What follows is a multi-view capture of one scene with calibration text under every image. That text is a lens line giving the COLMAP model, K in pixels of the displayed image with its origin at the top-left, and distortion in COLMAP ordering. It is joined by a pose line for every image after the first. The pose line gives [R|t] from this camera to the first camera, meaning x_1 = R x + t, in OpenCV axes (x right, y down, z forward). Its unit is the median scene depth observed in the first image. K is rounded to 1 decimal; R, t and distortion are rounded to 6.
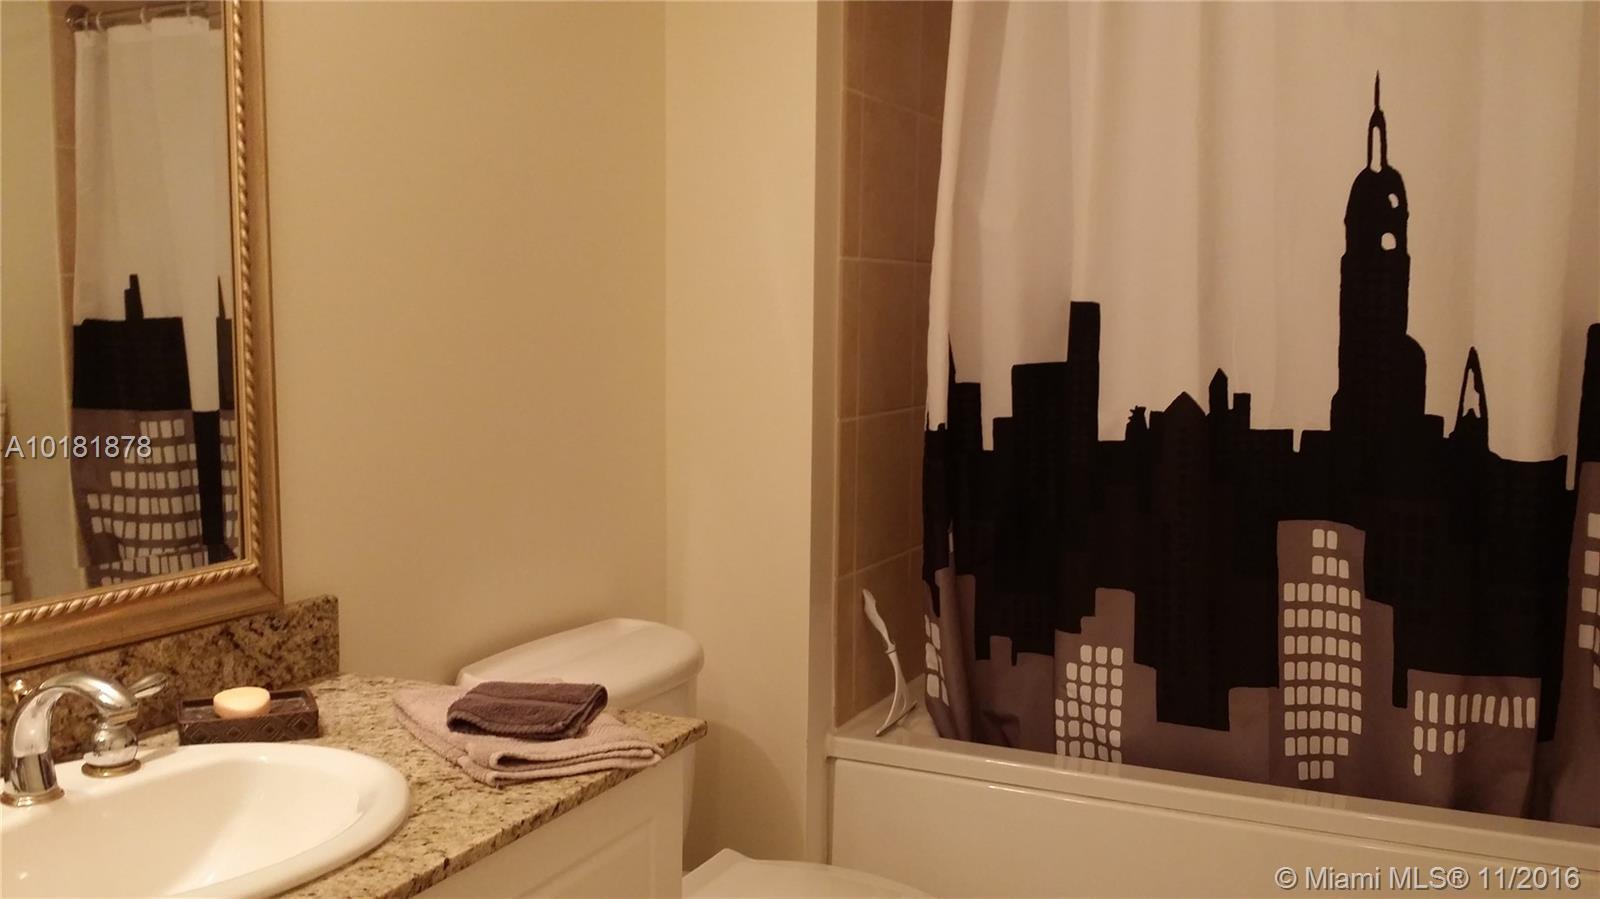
lens RADIAL K [[1470.6, 0, 792.6], [0, 1470.6, 446.8], [0, 0, 1]] dist [0.151616, -0.339210]
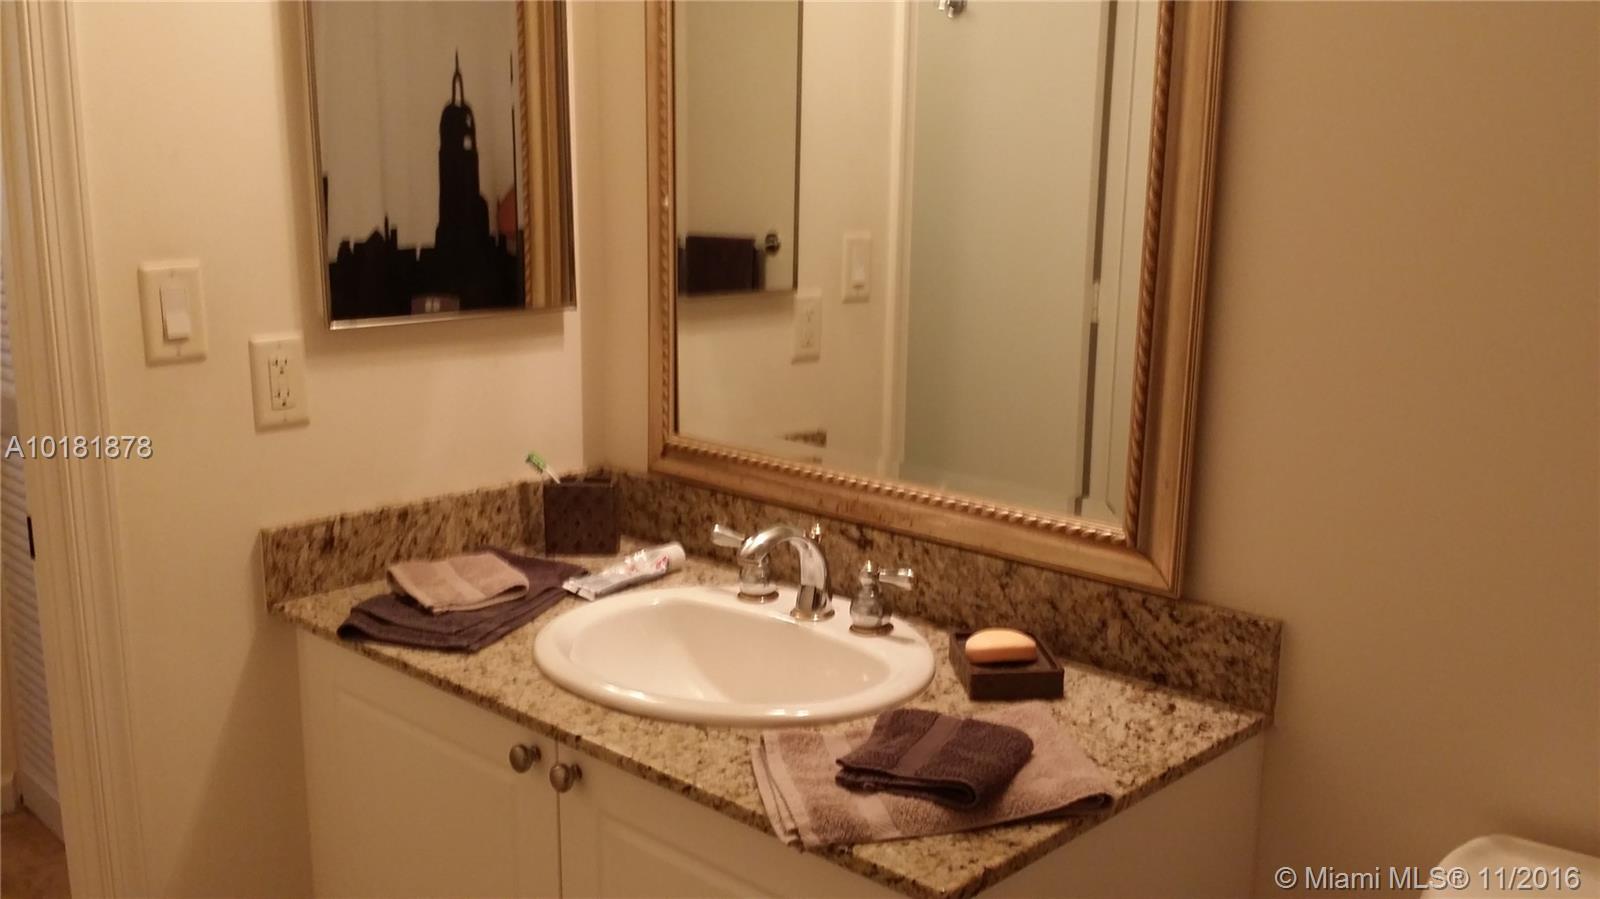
lens RADIAL K [[1470.6, 0, 792.6], [0, 1470.6, 446.8], [0, 0, 1]] dist [0.151616, -0.339210]
pose [[-0.310884, 0.182113, -0.932838, 0.559057], [-0.095701, 0.970486, 0.221357, -0.160955], [0.945618, 0.158090, -0.284280, 1.059071]]
